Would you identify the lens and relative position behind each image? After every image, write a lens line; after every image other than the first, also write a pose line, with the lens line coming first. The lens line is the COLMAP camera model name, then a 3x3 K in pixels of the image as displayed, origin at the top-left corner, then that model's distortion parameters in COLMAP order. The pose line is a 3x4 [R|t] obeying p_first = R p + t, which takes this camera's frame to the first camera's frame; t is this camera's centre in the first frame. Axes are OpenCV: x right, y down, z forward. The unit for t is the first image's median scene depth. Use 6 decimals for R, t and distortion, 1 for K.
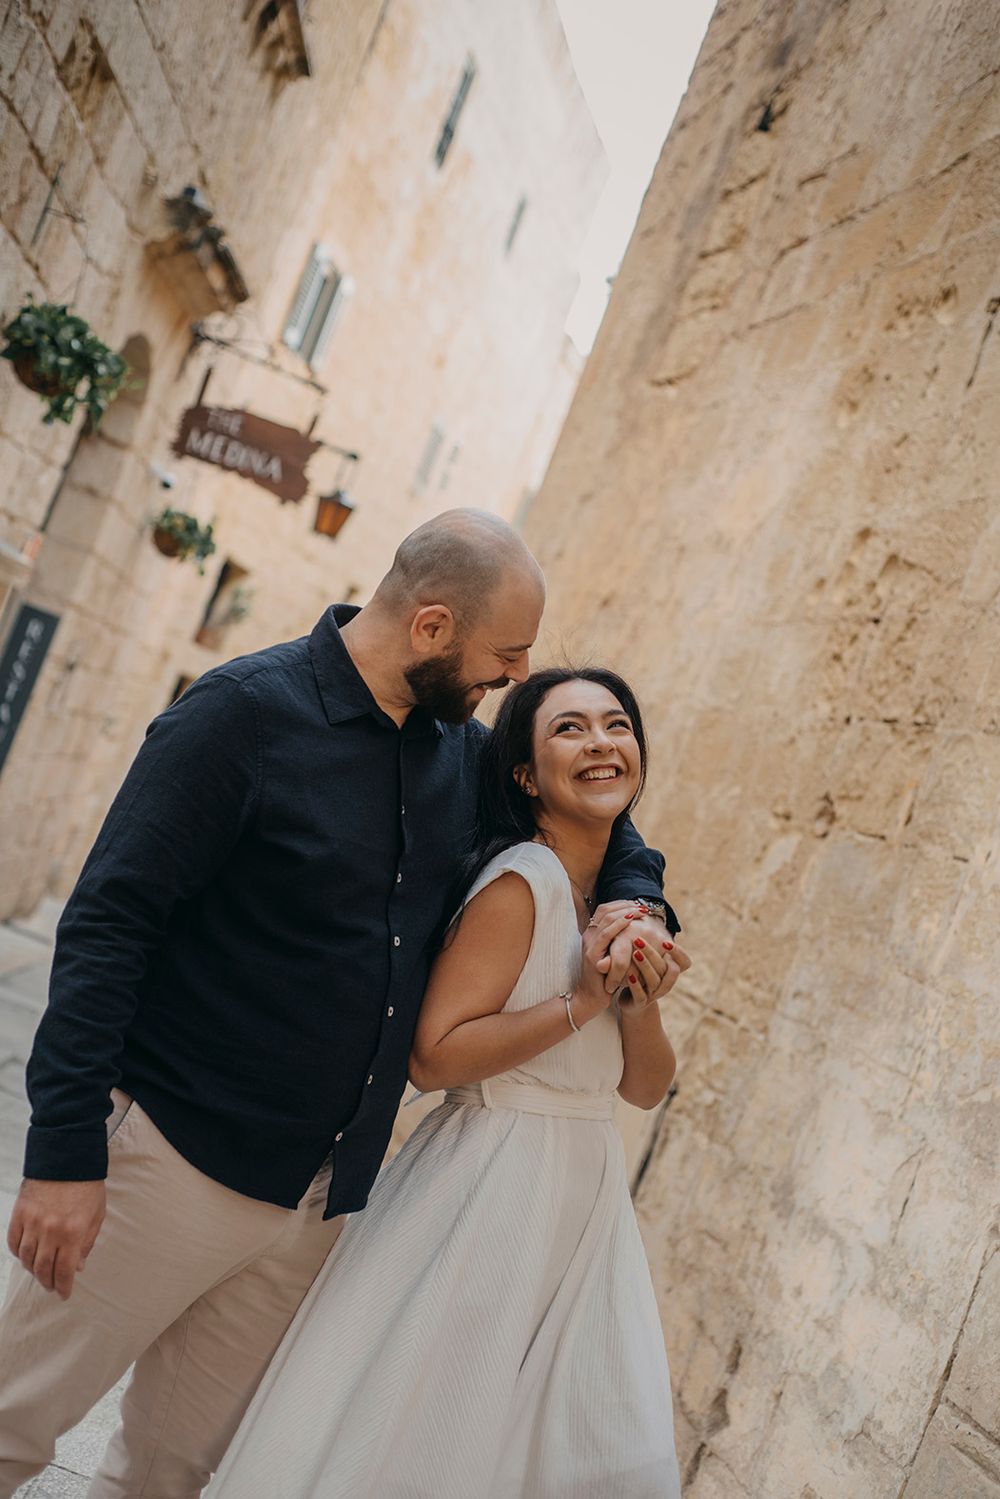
lens RADIAL K [[2112.2, 0, 499.5], [0, 2112.2, 748.8], [0, 0, 1]] dist [-0.037239, 0.000000]
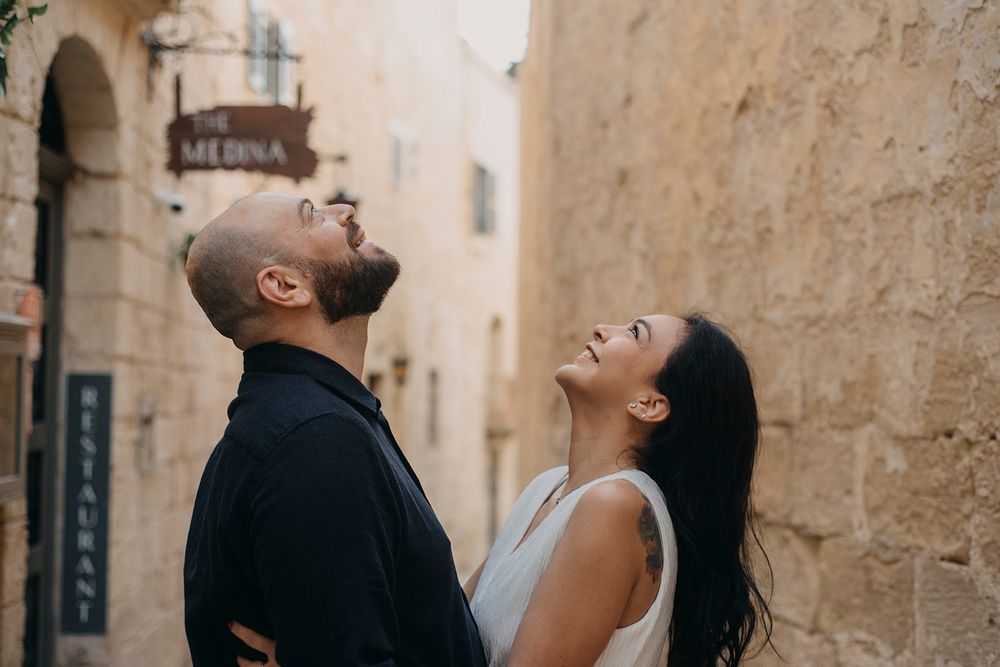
lens RADIAL K [[1409.0, 0, 500.5], [0, 1409.0, 333.9], [0, 0, 1]] dist [-0.037239, 0.000000]
pose [[0.939372, -0.342602, 0.014275, -0.049119], [0.342815, 0.939252, -0.016872, -0.010135], [-0.007628, 0.020743, 0.999756, 0.365679]]
